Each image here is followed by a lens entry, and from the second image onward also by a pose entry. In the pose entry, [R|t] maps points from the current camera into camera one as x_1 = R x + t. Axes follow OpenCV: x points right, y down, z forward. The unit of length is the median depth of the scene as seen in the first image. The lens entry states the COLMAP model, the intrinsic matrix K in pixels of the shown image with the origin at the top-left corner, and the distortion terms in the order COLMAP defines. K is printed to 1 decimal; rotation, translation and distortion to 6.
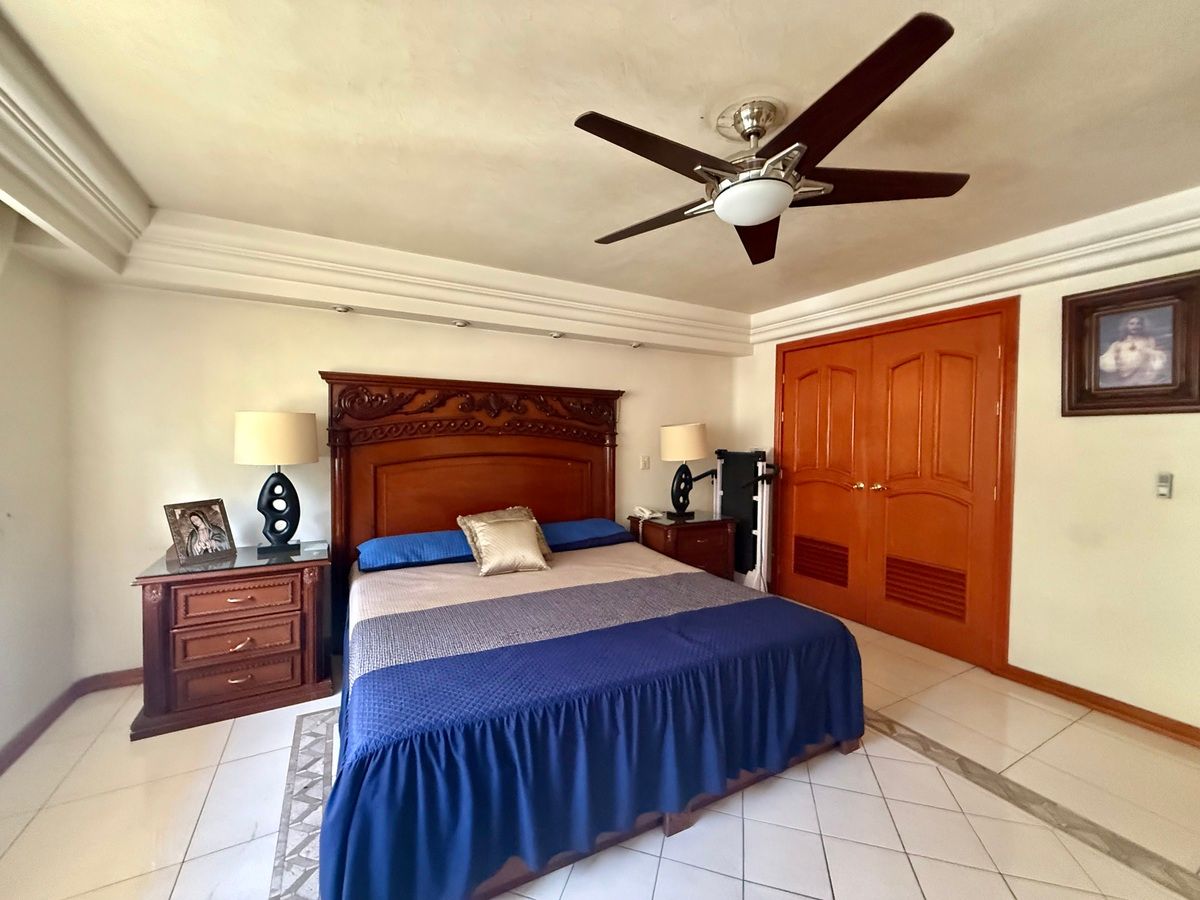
lens RADIAL K [[477.7, 0, 595.6], [0, 477.7, 455.2], [0, 0, 1]] dist [0.010551, 0.000155]
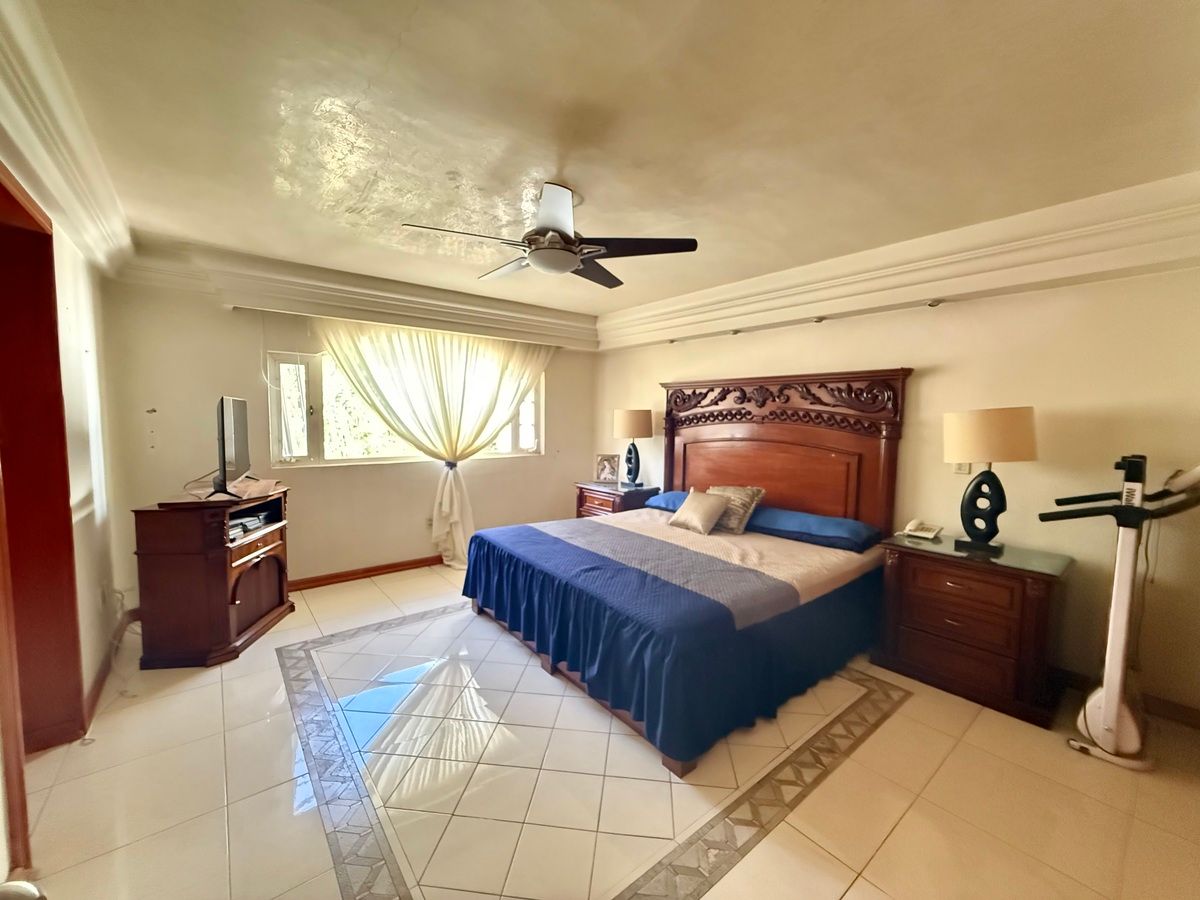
lens RADIAL K [[477.7, 0, 597.7], [0, 477.7, 449.8], [0, 0, 1]] dist [0.010551, 0.000155]
pose [[0.200273, 0.059248, -0.977947, 0.881397], [-0.055965, 0.997232, 0.048956, -0.014283], [0.978140, 0.044926, 0.203034, 0.429542]]
